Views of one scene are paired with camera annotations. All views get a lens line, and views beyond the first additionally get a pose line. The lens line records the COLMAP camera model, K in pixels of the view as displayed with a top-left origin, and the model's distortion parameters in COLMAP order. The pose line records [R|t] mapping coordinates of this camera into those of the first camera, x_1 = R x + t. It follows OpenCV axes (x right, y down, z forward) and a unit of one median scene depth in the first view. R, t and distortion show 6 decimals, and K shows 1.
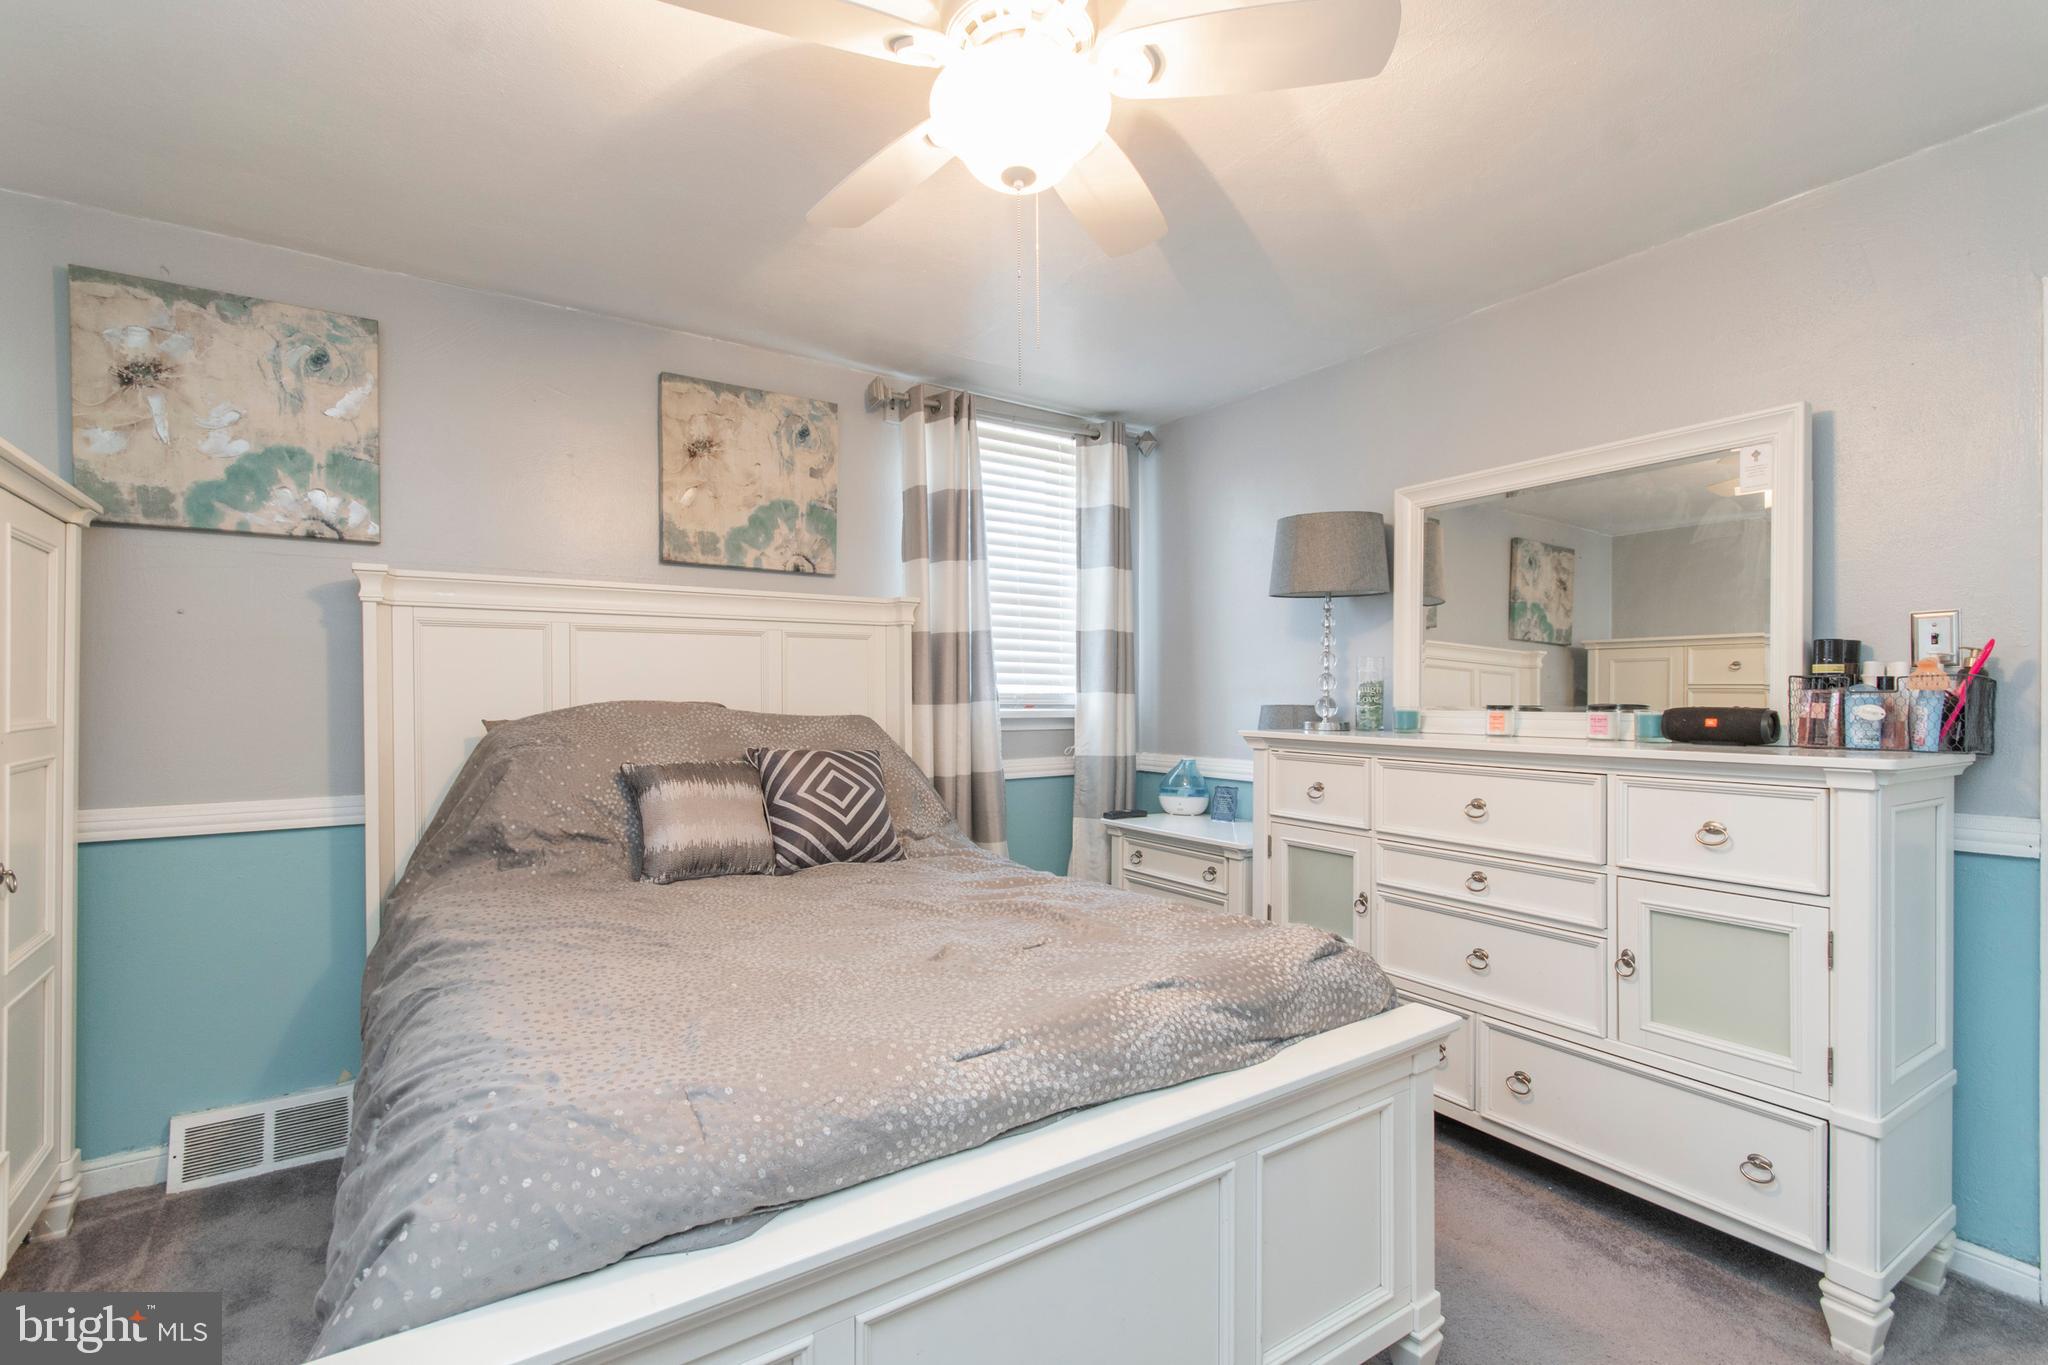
lens RADIAL K [[918.6, 0, 990.6], [0, 918.6, 702.1], [0, 0, 1]] dist [0.009404, -0.004340]
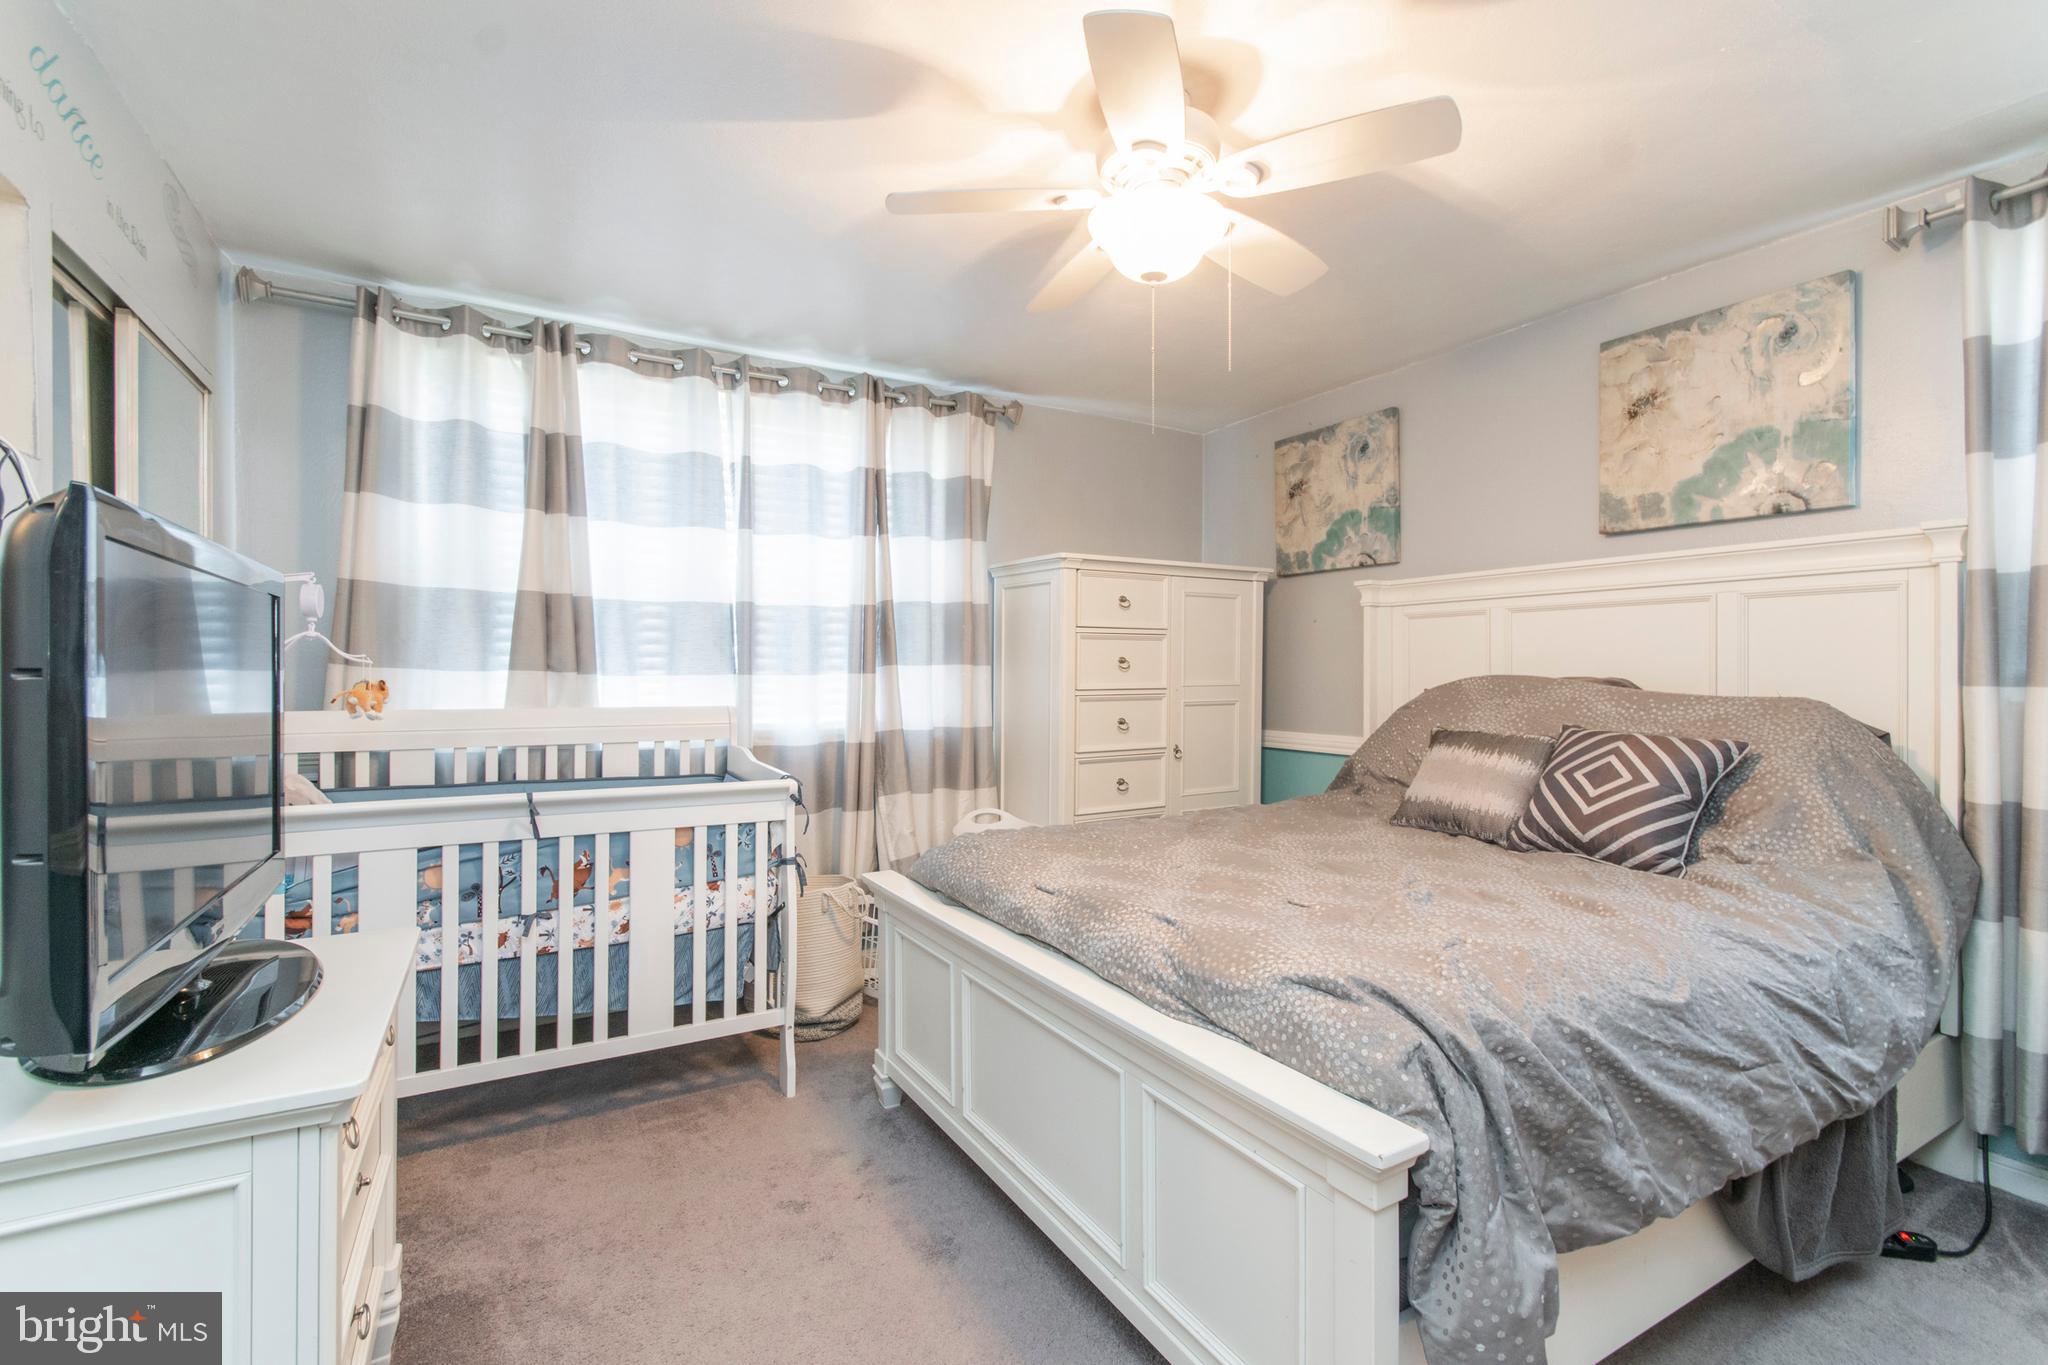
lens RADIAL K [[918.6, 0, 1011.9], [0, 918.6, 668.6], [0, 0, 1]] dist [0.009404, -0.004340]
pose [[-0.061699, 0.003040, -0.998090, 0.650542], [-0.000808, 0.999995, 0.003096, -0.010891], [0.998094, 0.000998, -0.061696, 0.411637]]
